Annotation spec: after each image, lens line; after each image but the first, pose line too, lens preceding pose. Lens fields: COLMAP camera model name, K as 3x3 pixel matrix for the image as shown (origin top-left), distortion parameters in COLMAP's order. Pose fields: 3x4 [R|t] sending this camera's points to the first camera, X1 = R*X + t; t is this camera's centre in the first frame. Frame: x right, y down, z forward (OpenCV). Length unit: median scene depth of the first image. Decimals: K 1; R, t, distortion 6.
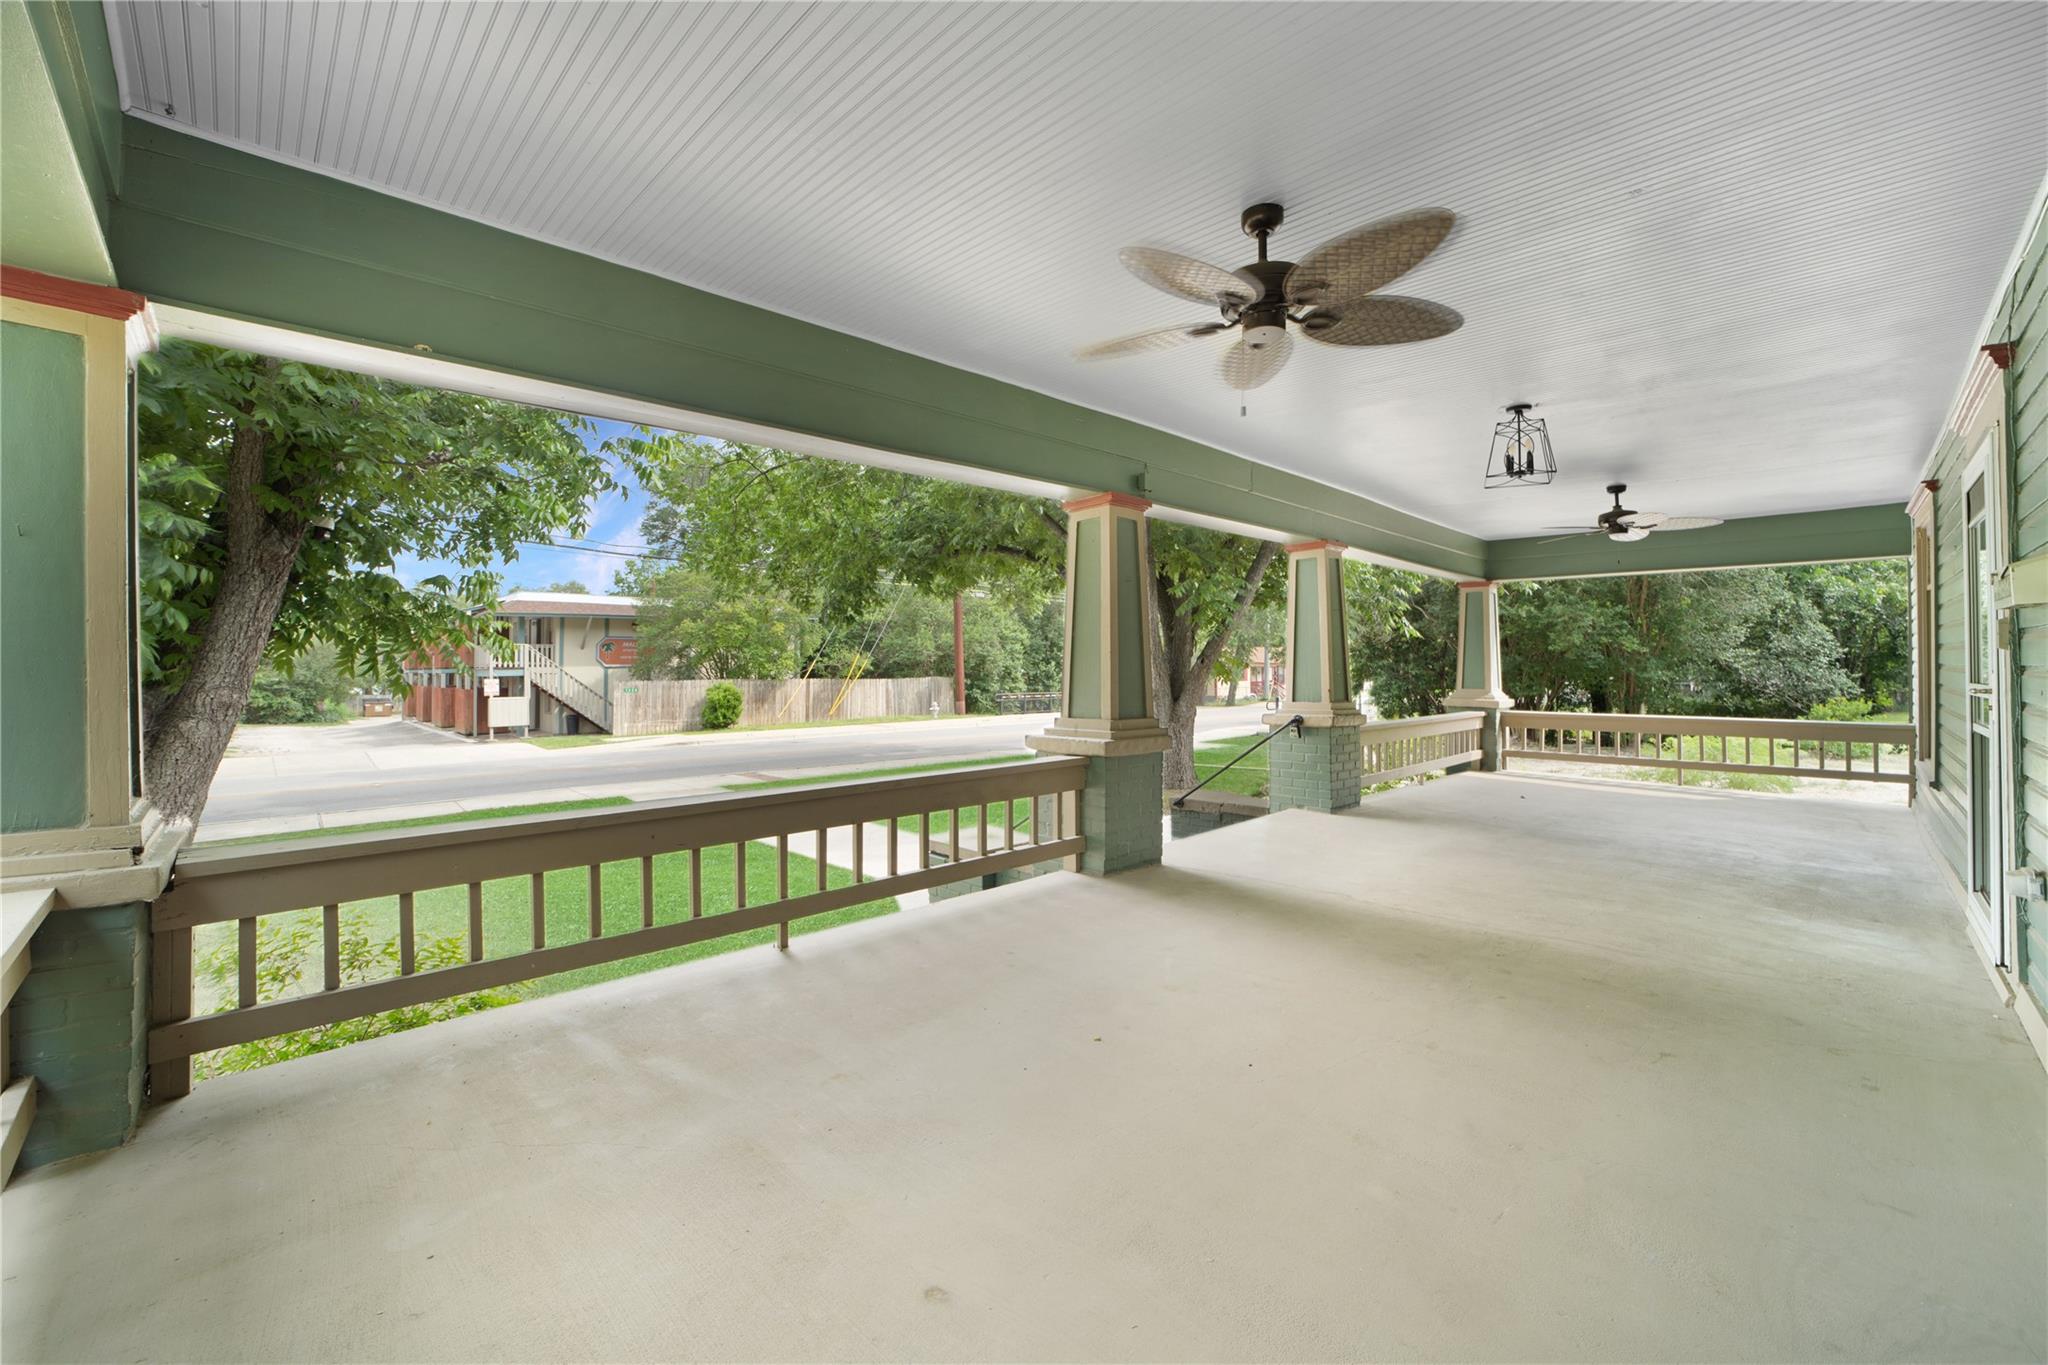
lens RADIAL K [[817.5, 0, 1034.5], [0, 817.5, 674.4], [0, 0, 1]] dist [-0.025211, 0.000812]
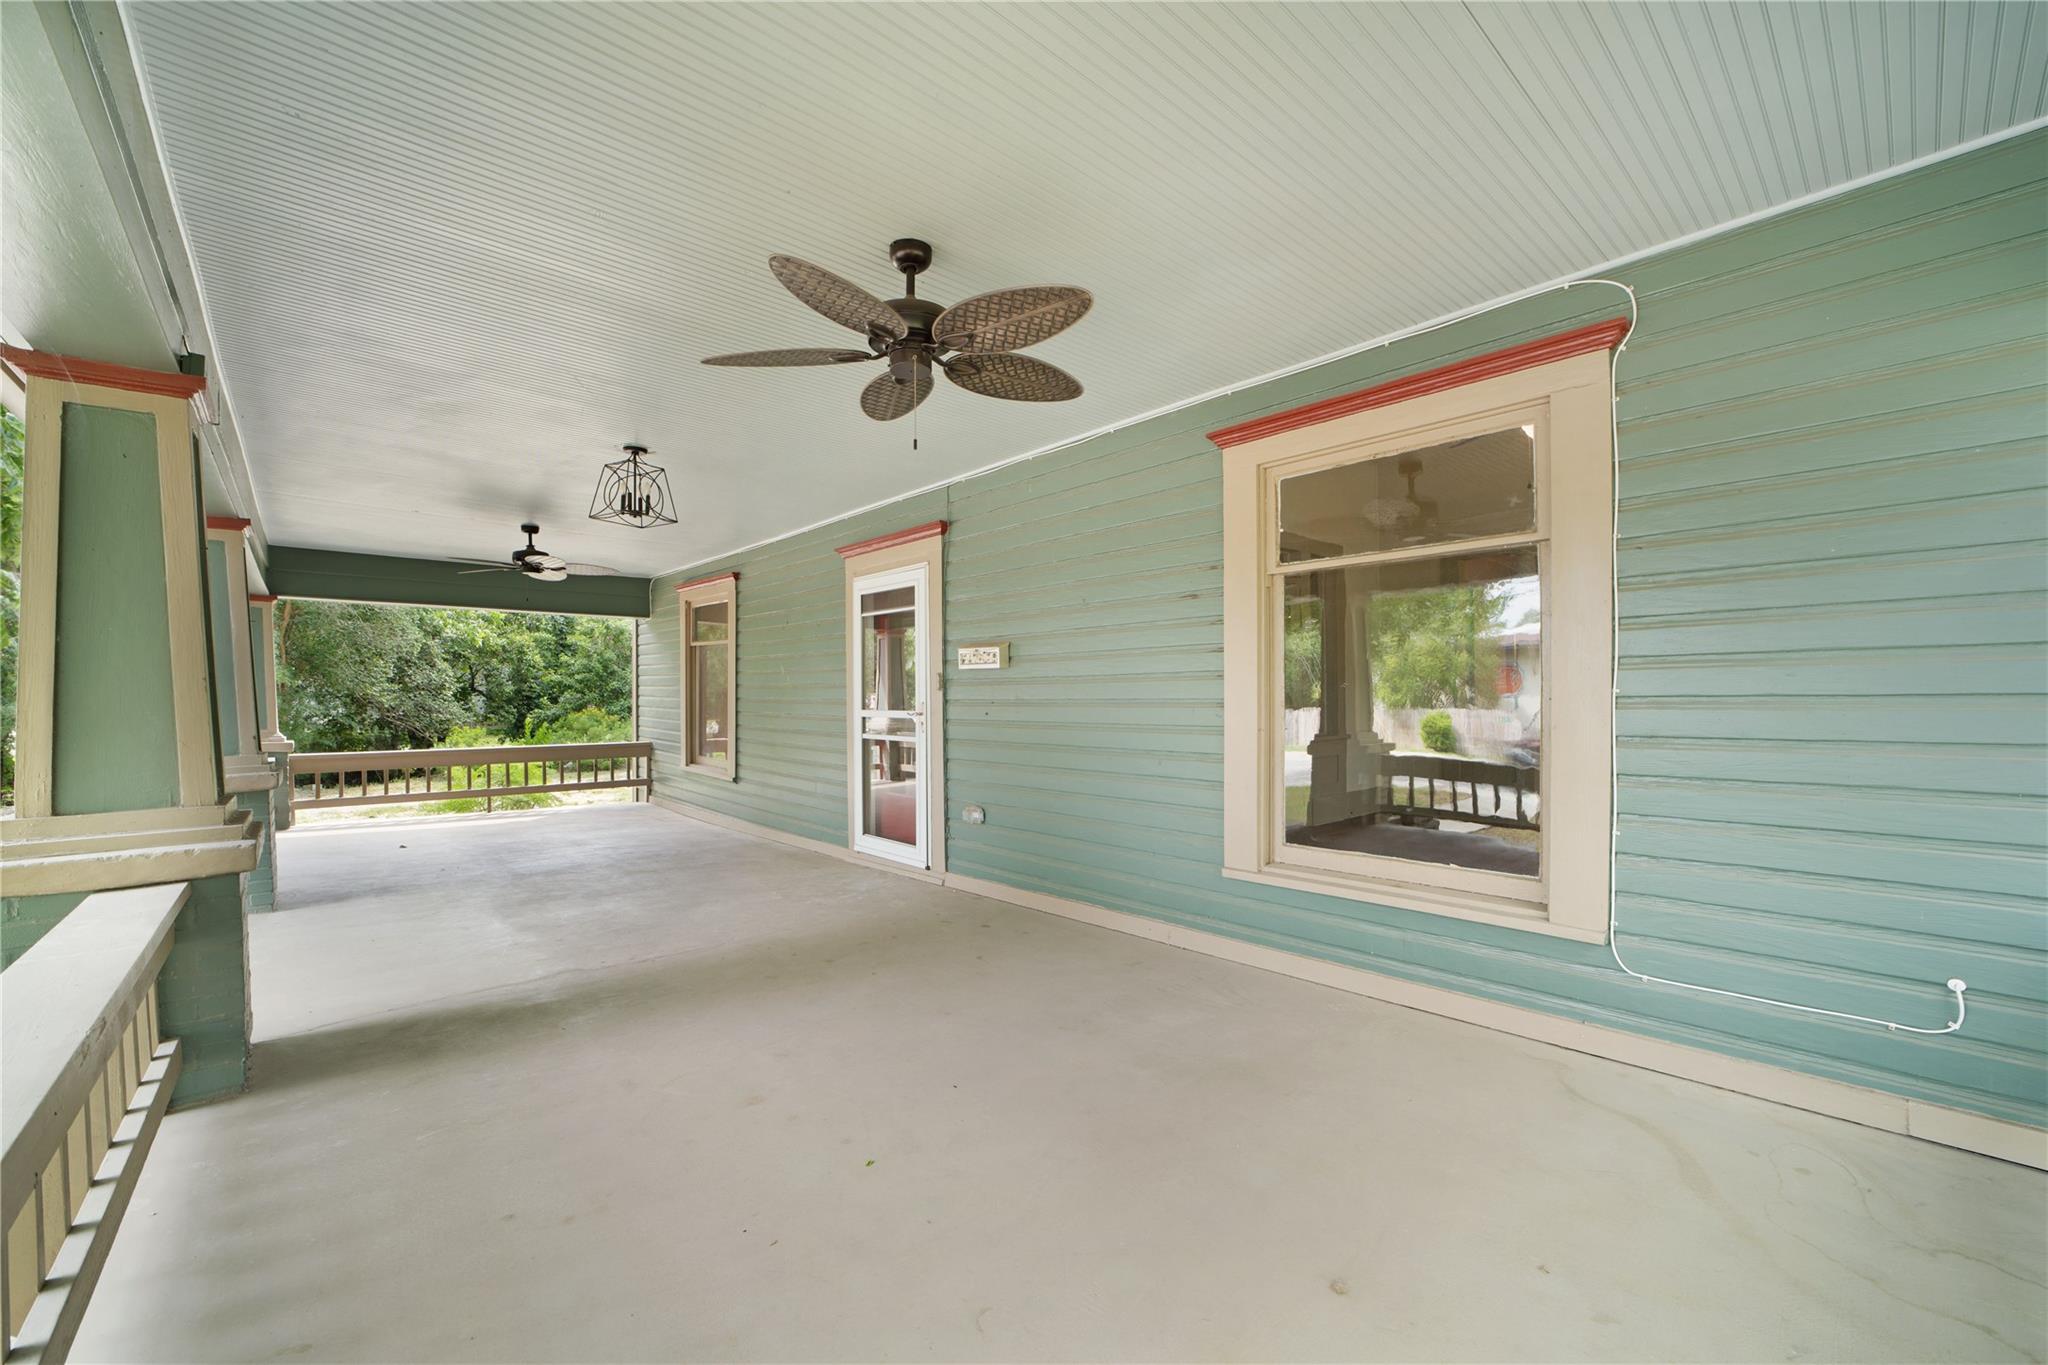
lens RADIAL K [[817.5, 0, 1008.8], [0, 817.5, 684.6], [0, 0, 1]] dist [-0.025211, 0.000812]
pose [[0.067706, 0.014876, 0.997594, -0.273870], [0.014951, 0.999761, -0.015923, -0.003113], [-0.997593, 0.015993, 0.067467, 0.313261]]
